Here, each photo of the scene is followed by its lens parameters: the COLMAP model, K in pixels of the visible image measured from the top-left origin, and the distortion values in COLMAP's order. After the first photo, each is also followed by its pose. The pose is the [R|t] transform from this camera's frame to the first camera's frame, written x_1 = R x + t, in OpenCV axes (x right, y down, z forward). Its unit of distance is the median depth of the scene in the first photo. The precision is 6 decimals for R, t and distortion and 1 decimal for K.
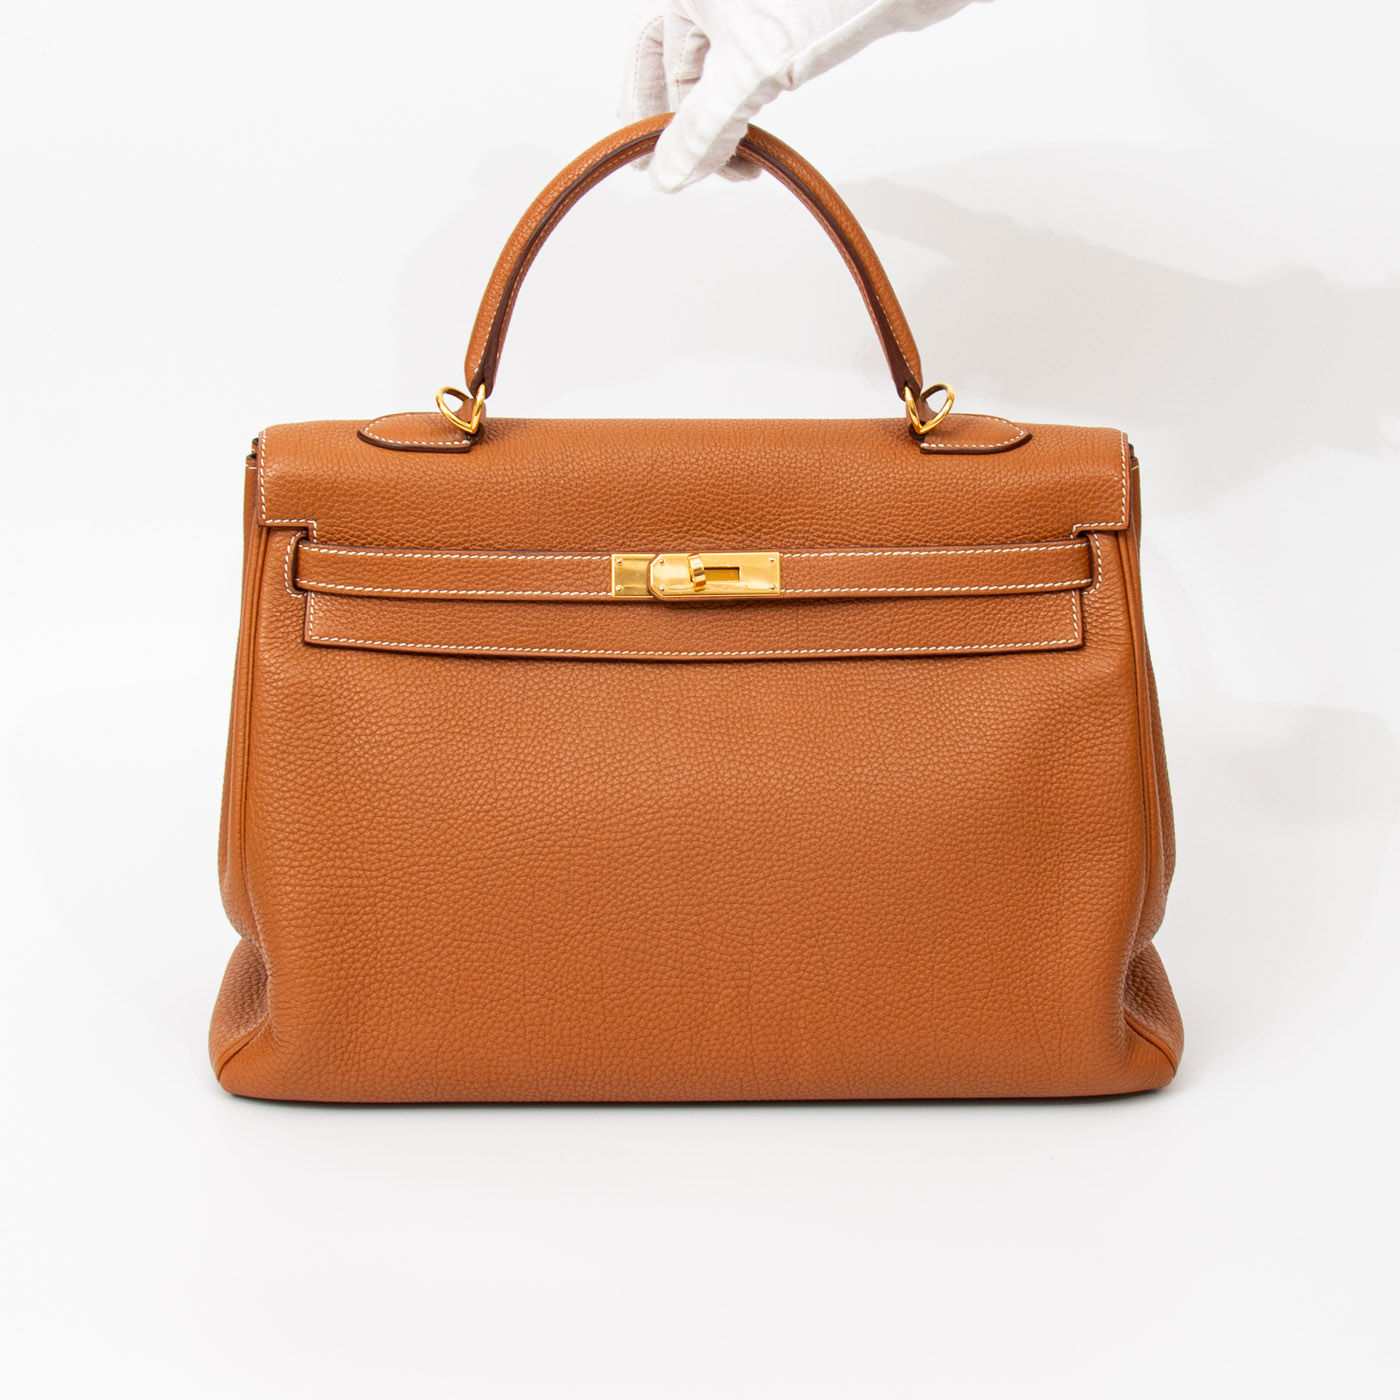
lens RADIAL K [[2296.3, 0, 725.3], [0, 2296.3, 731.1], [0, 0, 1]] dist [-0.011176, 0.000000]
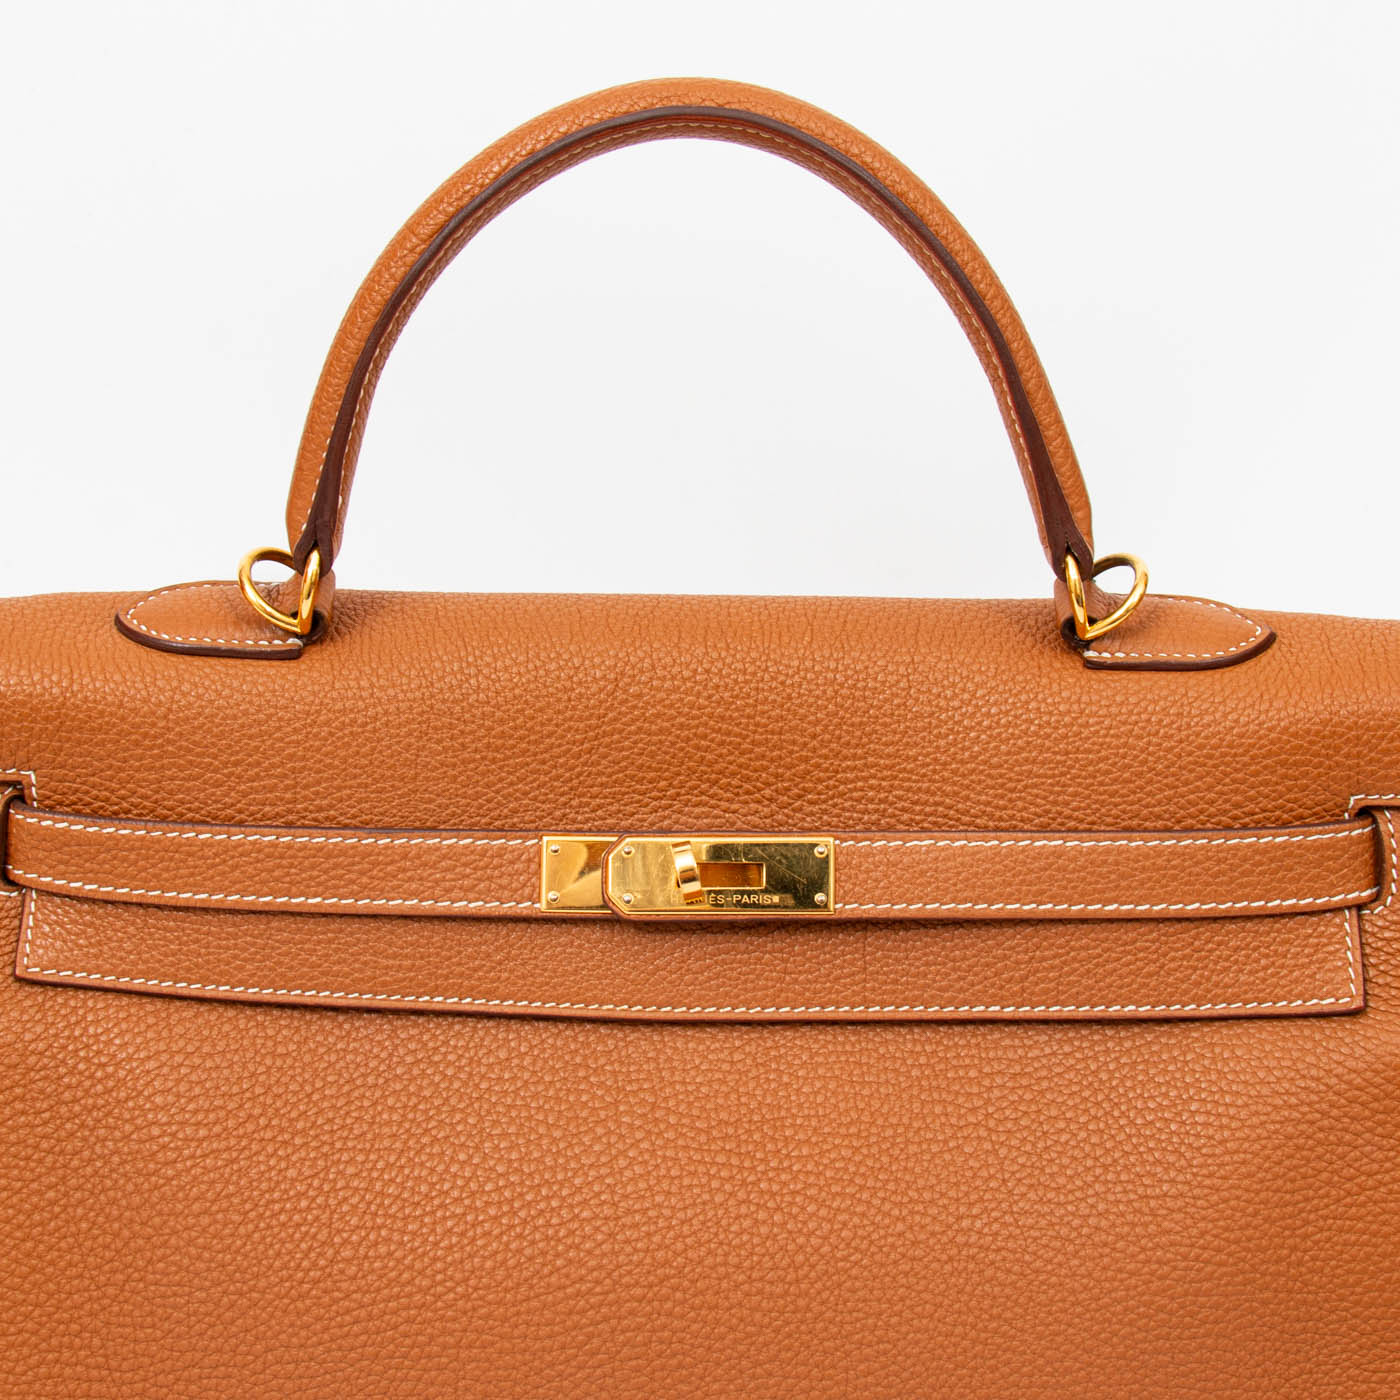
lens RADIAL K [[2639.3, 0, 672.6], [0, 2639.3, 703.6], [0, 0, 1]] dist [-0.111861, 0.000000]
pose [[0.998033, 0.017181, -0.060287, 0.022522], [-0.019357, 0.999175, -0.035705, -0.087408], [0.059624, 0.036802, 0.997542, 0.342462]]
